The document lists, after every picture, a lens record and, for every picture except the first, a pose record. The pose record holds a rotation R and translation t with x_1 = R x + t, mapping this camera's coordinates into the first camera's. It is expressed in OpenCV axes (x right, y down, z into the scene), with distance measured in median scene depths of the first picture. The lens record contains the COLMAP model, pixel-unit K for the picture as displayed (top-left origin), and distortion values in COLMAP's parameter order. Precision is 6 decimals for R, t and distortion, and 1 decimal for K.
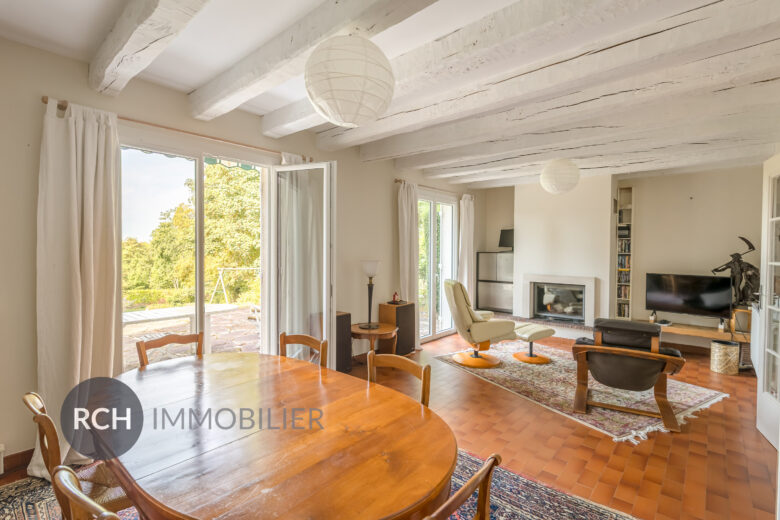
lens RADIAL K [[373.3, 0, 390.0], [0, 373.3, 260.0], [0, 0, 1]] dist [-0.002921, -0.000336]
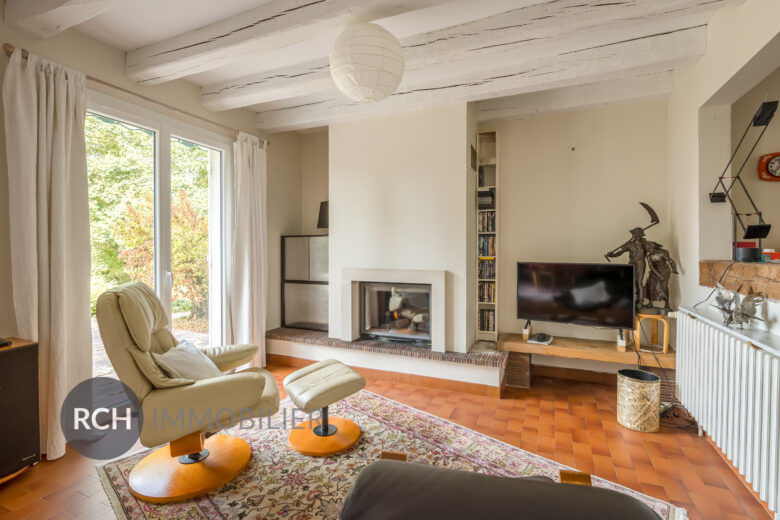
lens RADIAL K [[373.3, 0, 390.0], [0, 373.3, 260.0], [0, 0, 1]] dist [-0.002921, -0.000336]
pose [[0.953686, -0.016317, 0.300361, 0.273733], [0.015633, 0.999867, 0.004680, 0.024214], [-0.300397, 0.000233, 0.953814, 0.434669]]
